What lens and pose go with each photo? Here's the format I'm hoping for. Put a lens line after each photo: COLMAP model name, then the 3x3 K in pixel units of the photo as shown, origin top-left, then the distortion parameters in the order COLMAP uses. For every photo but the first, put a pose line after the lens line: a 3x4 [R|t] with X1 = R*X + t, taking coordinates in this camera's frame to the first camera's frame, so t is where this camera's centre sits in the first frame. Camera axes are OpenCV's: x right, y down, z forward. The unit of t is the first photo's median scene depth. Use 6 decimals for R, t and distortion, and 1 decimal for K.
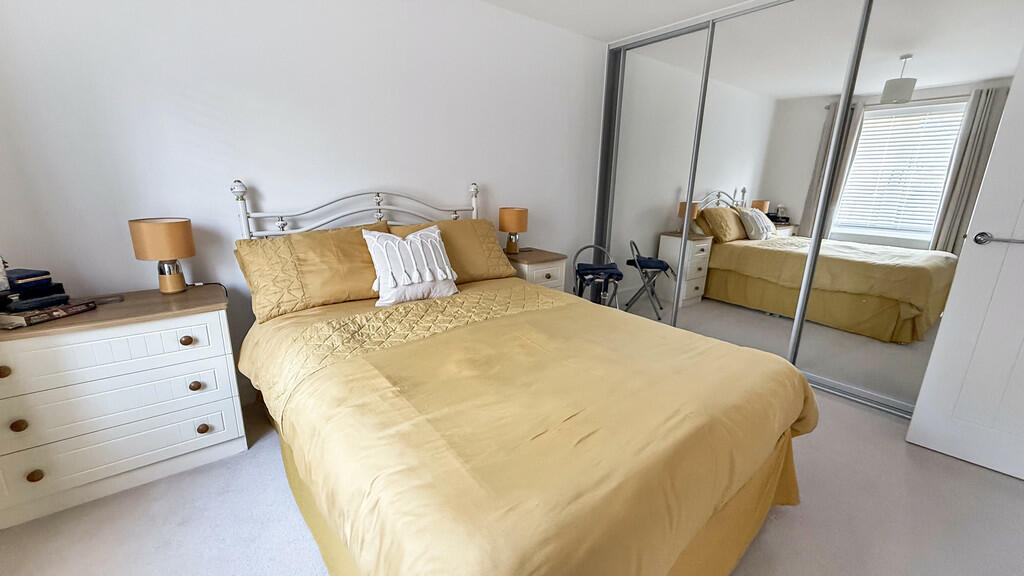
lens RADIAL K [[419.1, 0, 503.1], [0, 419.1, 285.5], [0, 0, 1]] dist [-0.000537, -0.000008]
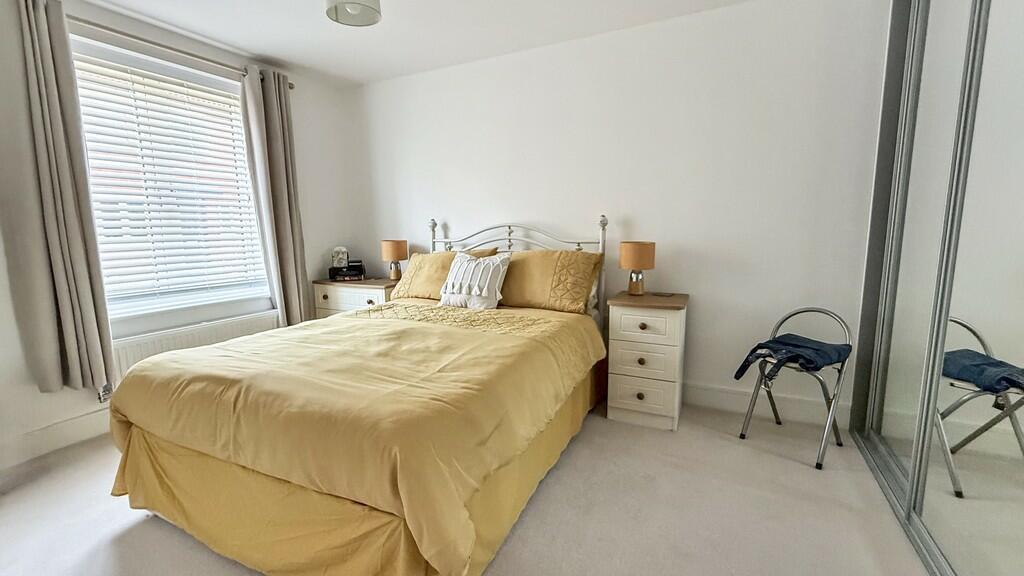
lens RADIAL K [[419.1, 0, 503.1], [0, 419.1, 285.5], [0, 0, 1]] dist [-0.000537, -0.000008]
pose [[0.424516, 0.103129, -0.899528, 0.805754], [-0.210496, 0.977512, 0.012730, -0.060954], [0.880612, 0.183943, 0.436678, 0.480234]]
